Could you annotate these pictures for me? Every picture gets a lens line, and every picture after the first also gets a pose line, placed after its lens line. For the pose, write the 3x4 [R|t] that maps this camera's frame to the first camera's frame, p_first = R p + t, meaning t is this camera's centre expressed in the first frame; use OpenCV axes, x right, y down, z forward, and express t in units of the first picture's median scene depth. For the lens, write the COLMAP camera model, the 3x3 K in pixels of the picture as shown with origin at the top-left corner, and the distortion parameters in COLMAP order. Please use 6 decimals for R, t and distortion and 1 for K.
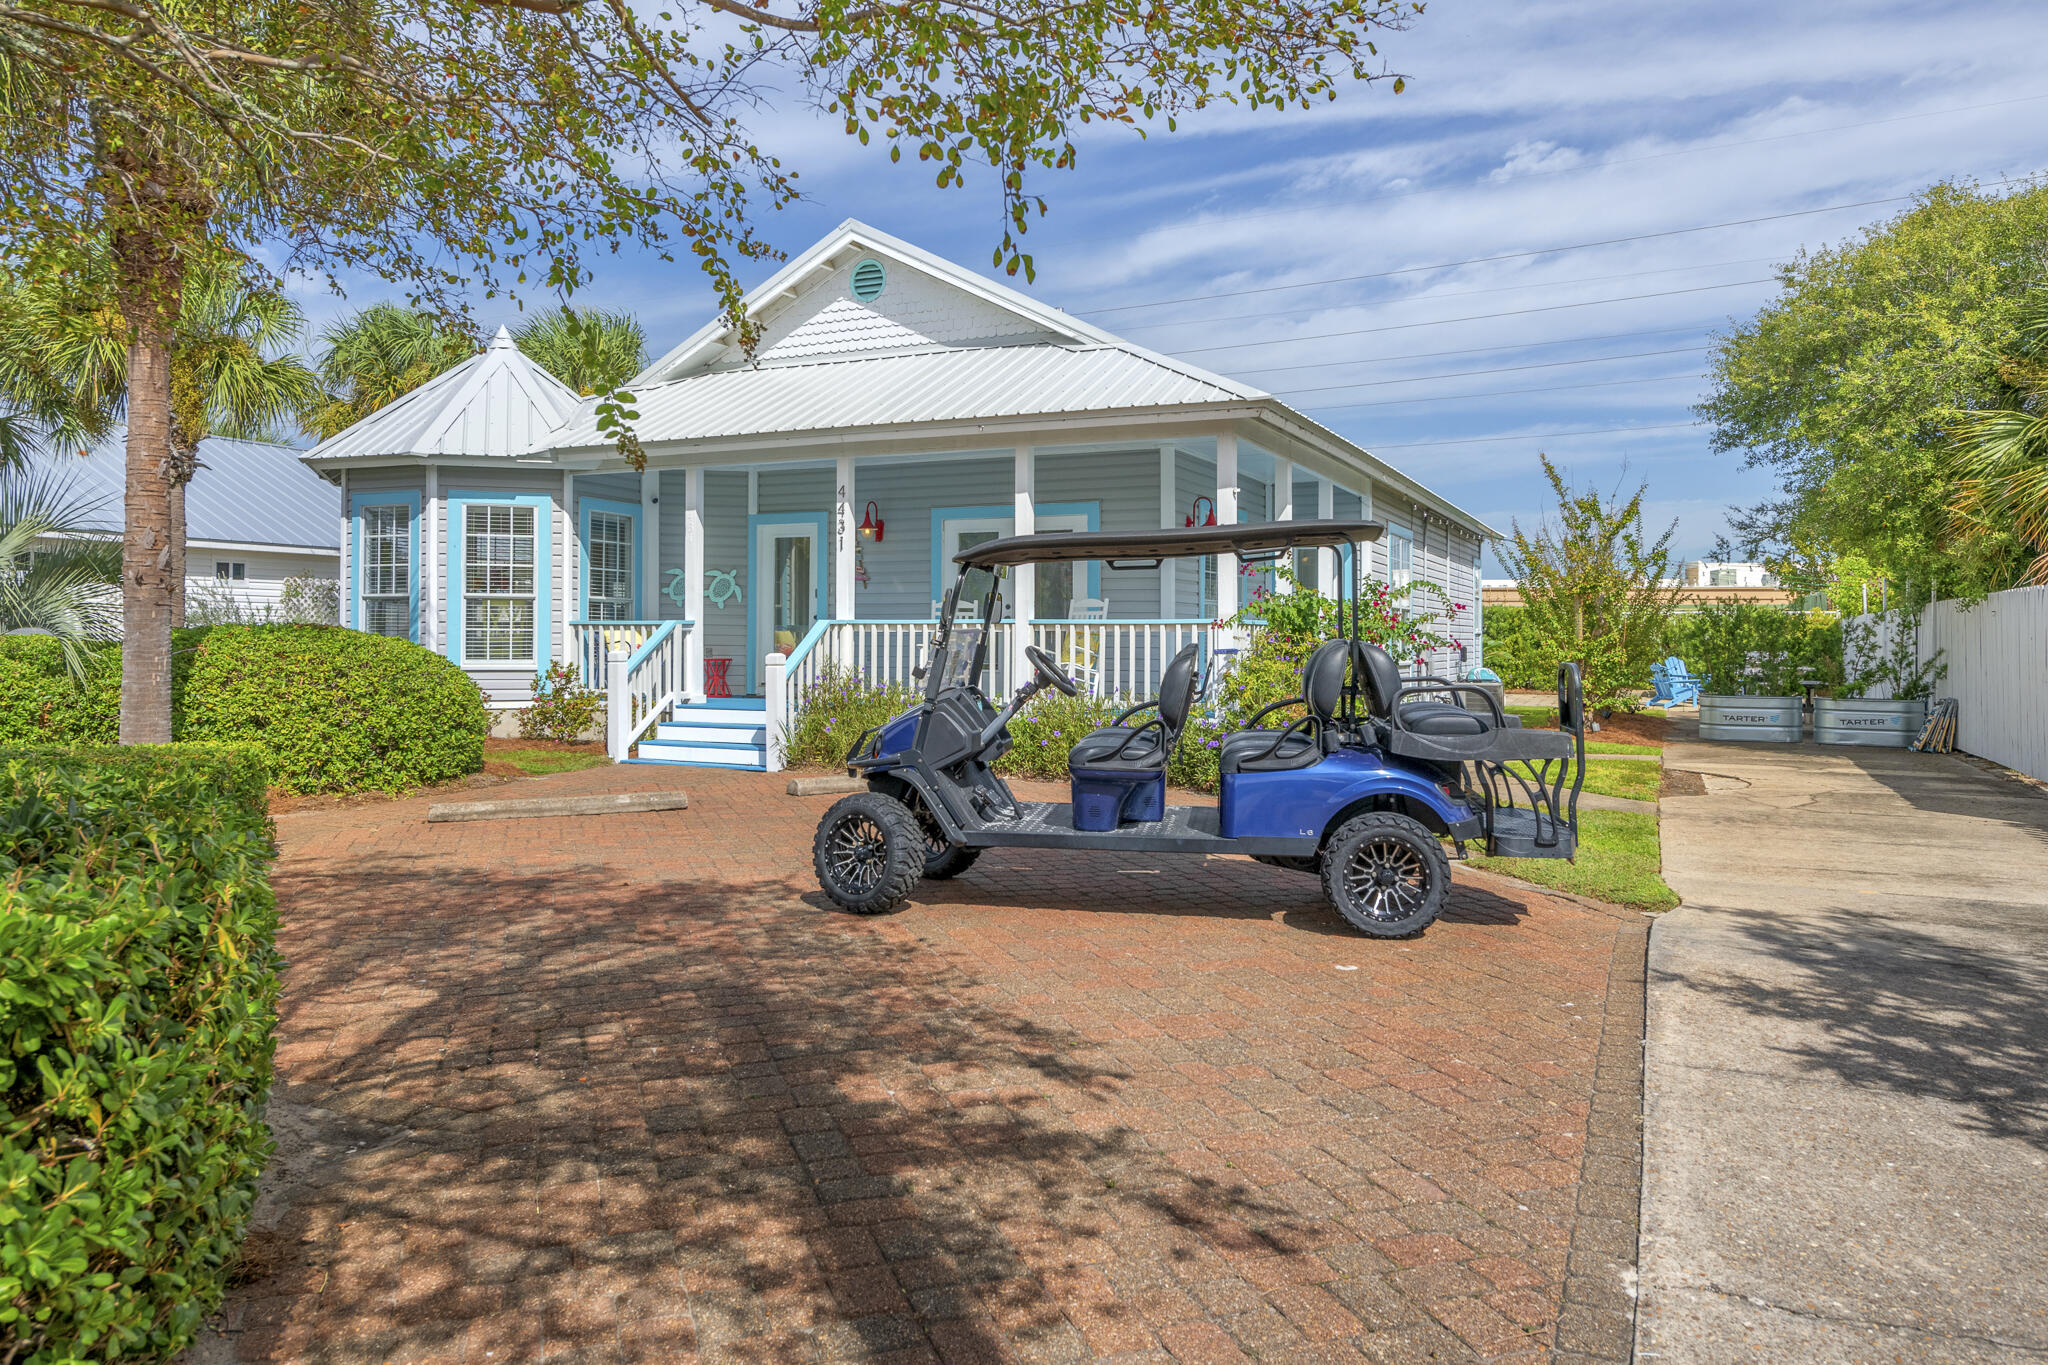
lens RADIAL K [[1368.0, 0, 1020.9], [0, 1368.0, 679.1], [0, 0, 1]] dist [0.002542, -0.001721]
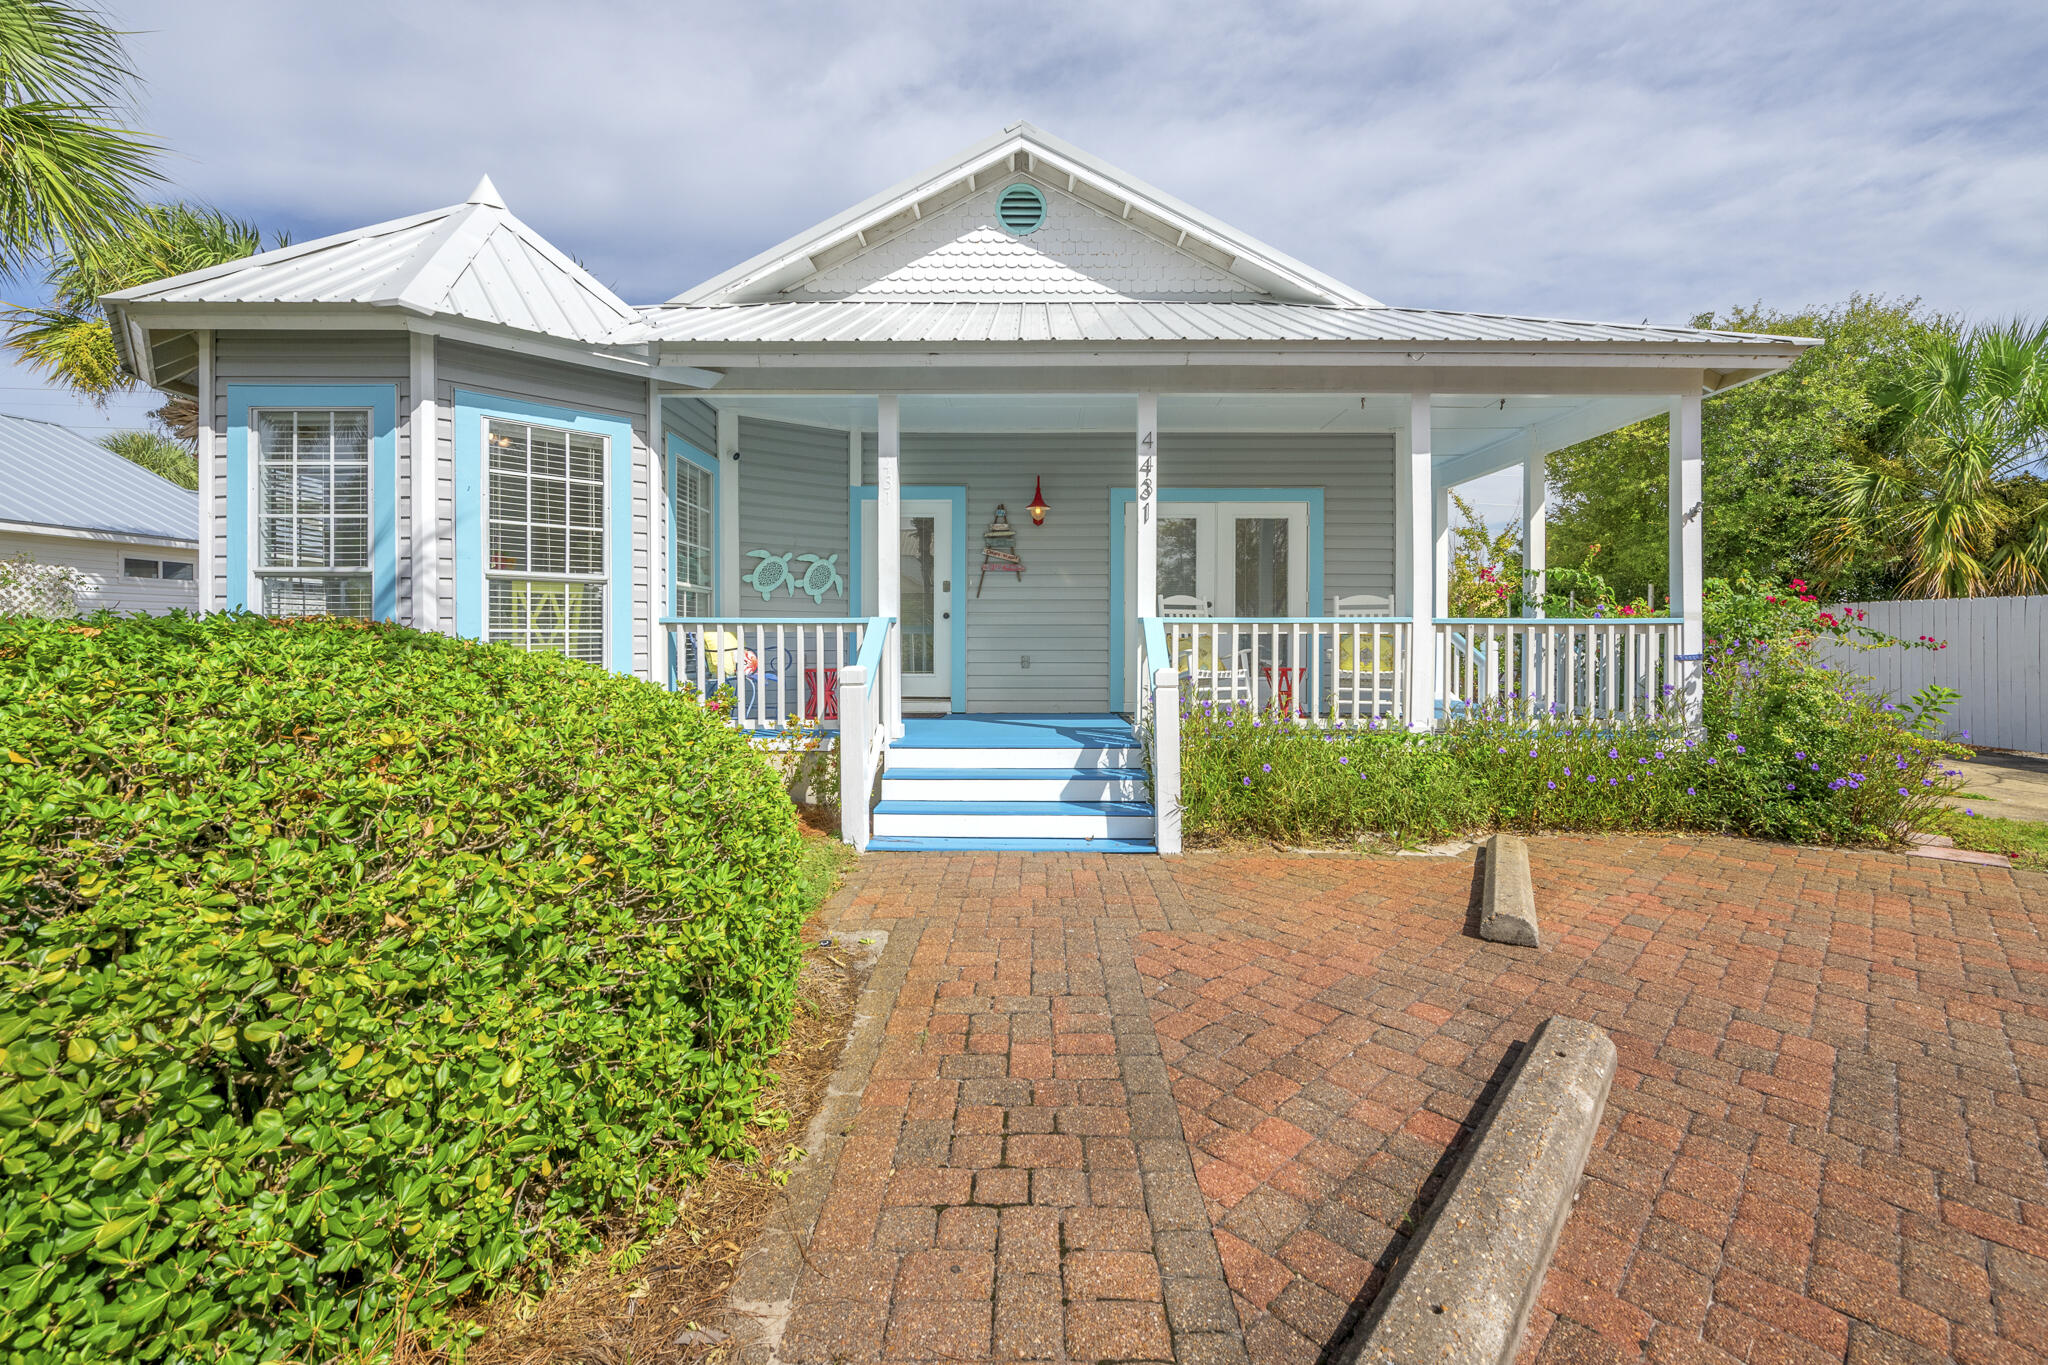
lens RADIAL K [[823.5, 0, 1023.3], [0, 823.5, 670.8], [0, 0, 1]] dist [-0.000421, -0.003336]
pose [[0.908439, -0.020648, 0.417507, -0.338438], [0.013534, 0.999709, 0.019993, -0.022145], [-0.417798, -0.012512, 0.908454, 0.565327]]
